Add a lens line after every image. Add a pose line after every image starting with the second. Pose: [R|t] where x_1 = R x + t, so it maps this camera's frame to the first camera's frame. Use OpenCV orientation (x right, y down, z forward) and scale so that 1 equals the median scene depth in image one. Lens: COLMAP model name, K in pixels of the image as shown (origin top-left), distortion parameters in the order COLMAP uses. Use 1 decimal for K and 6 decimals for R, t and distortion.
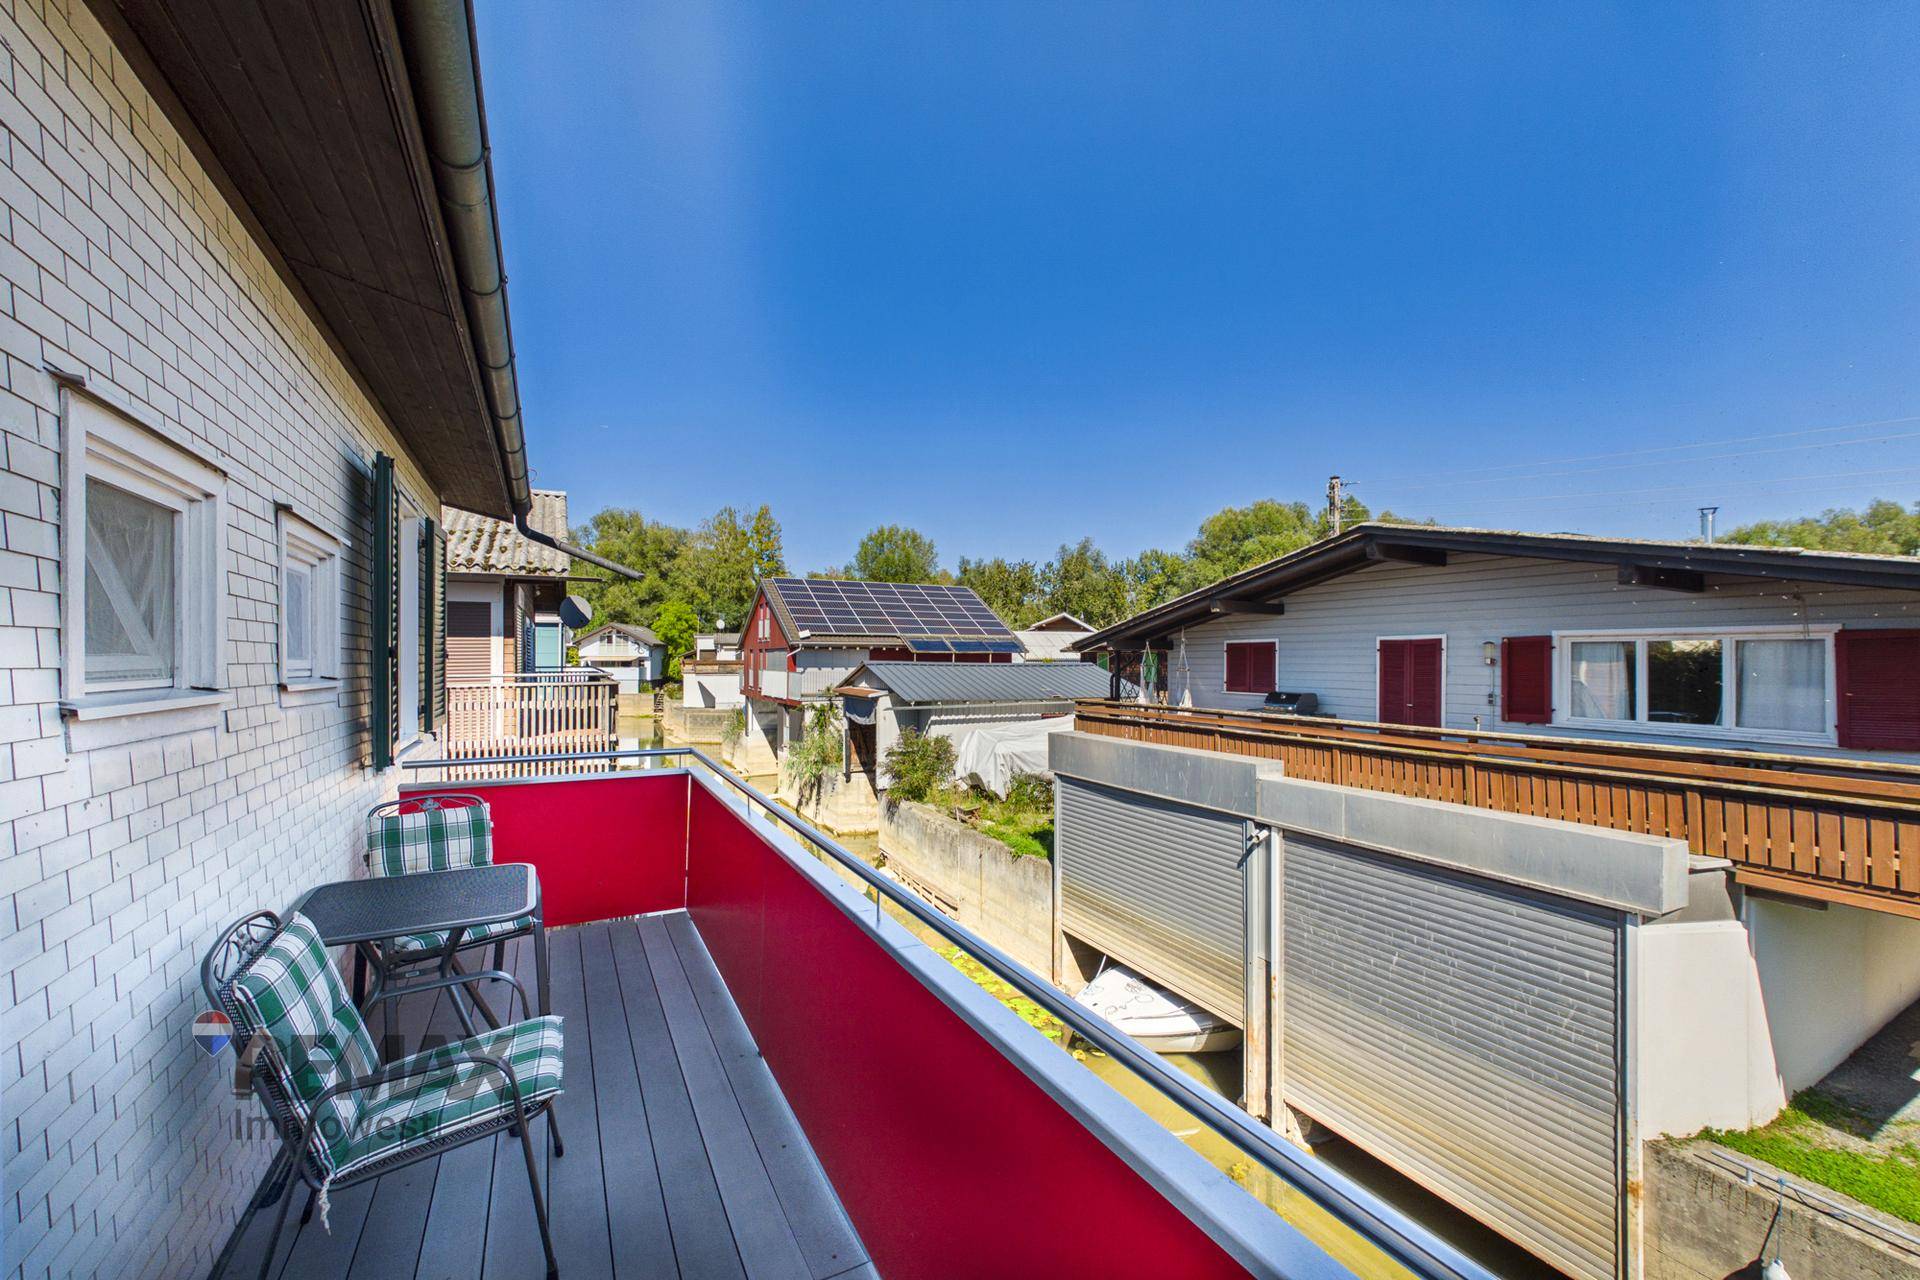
lens RADIAL K [[773.7, 0, 960.0], [0, 773.7, 640.0], [0, 0, 1]] dist [0.000057, 0.000135]
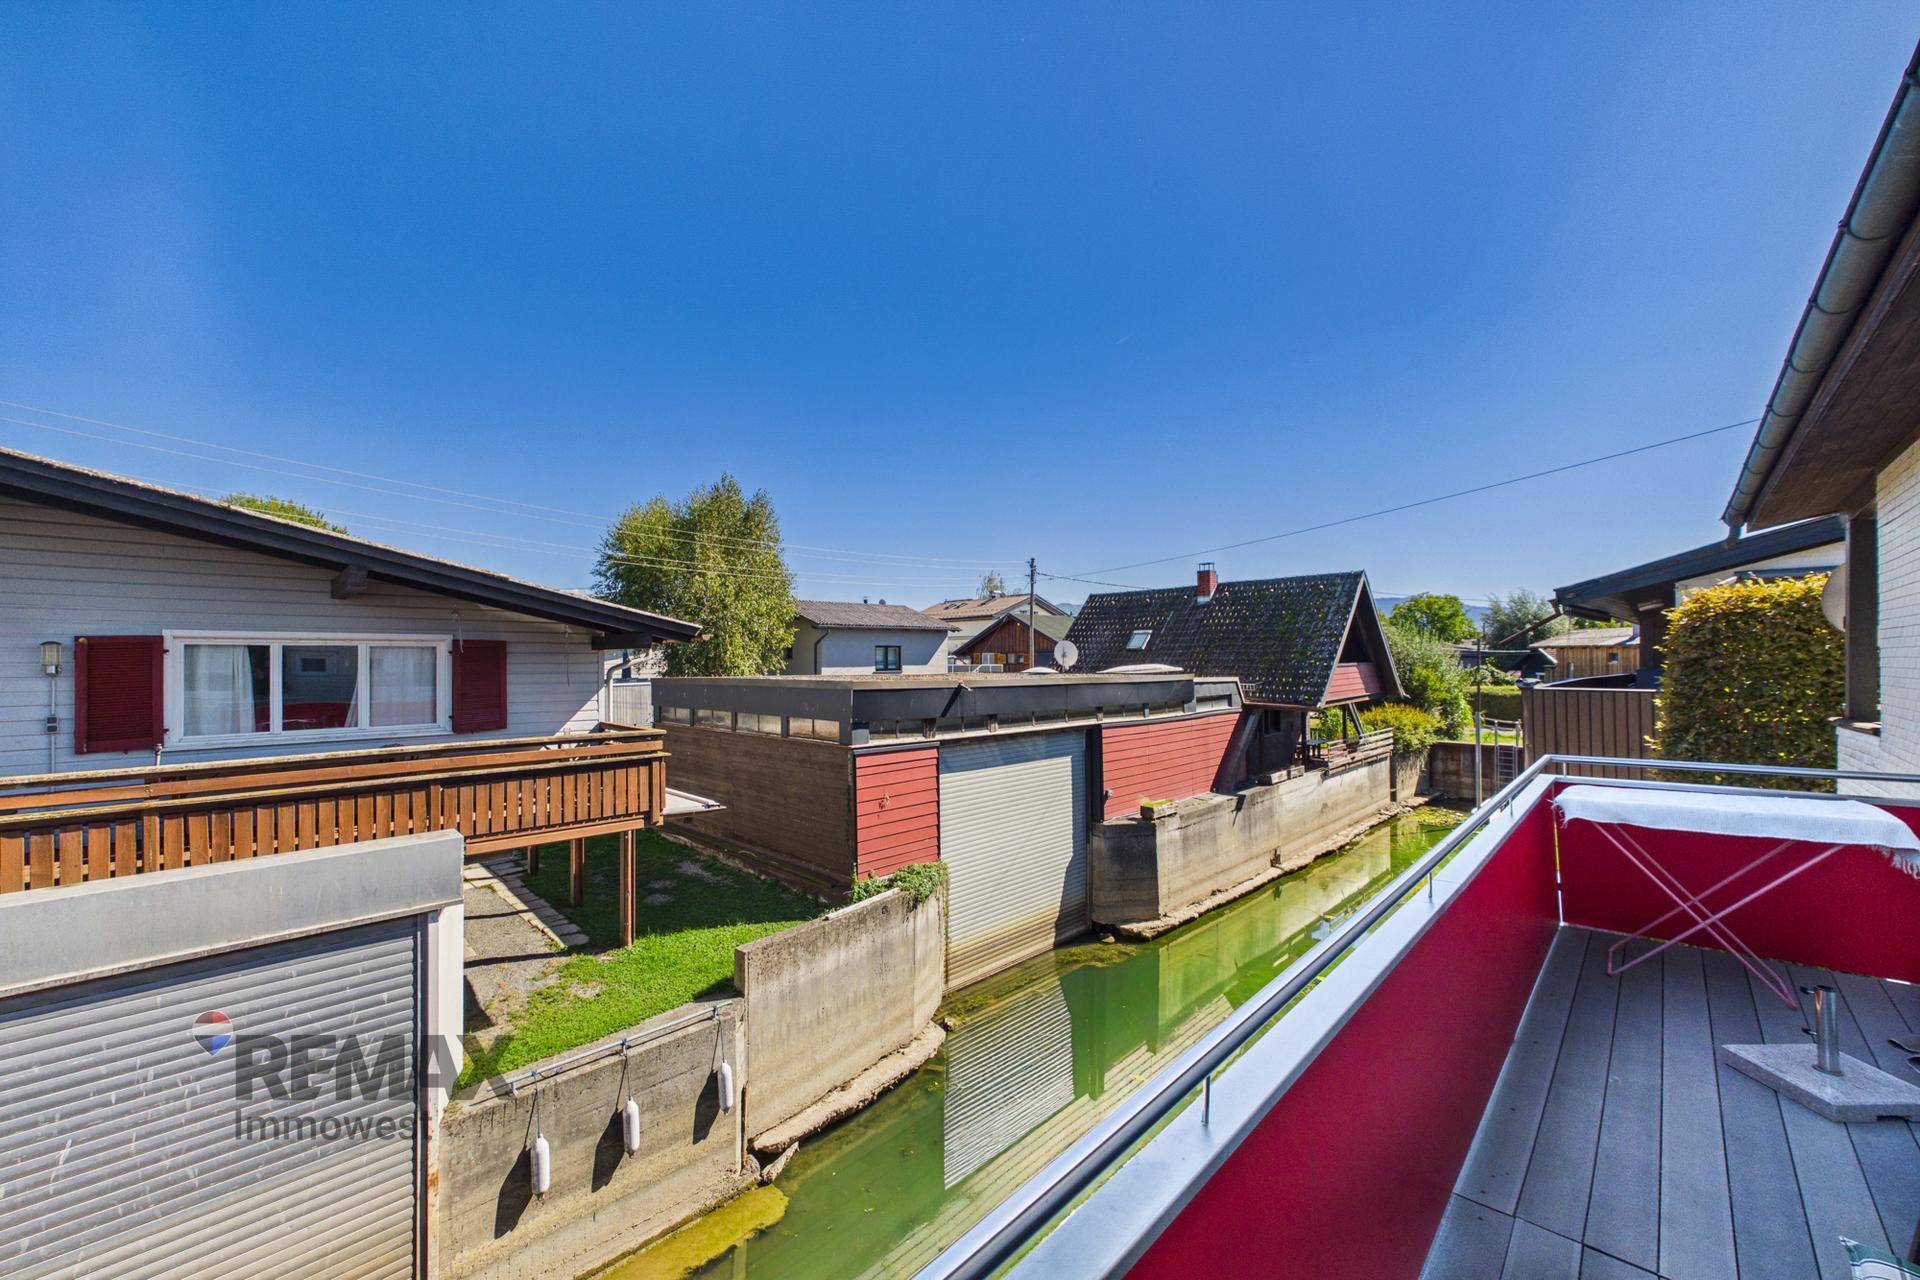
lens RADIAL K [[773.7, 0, 960.0], [0, 773.7, 640.0], [0, 0, 1]] dist [0.000057, 0.000135]
pose [[-0.343755, 0.025148, 0.938722, -0.269546], [-0.014560, 0.999378, -0.032105, 0.013047], [-0.938946, -0.024704, -0.343176, 0.549439]]
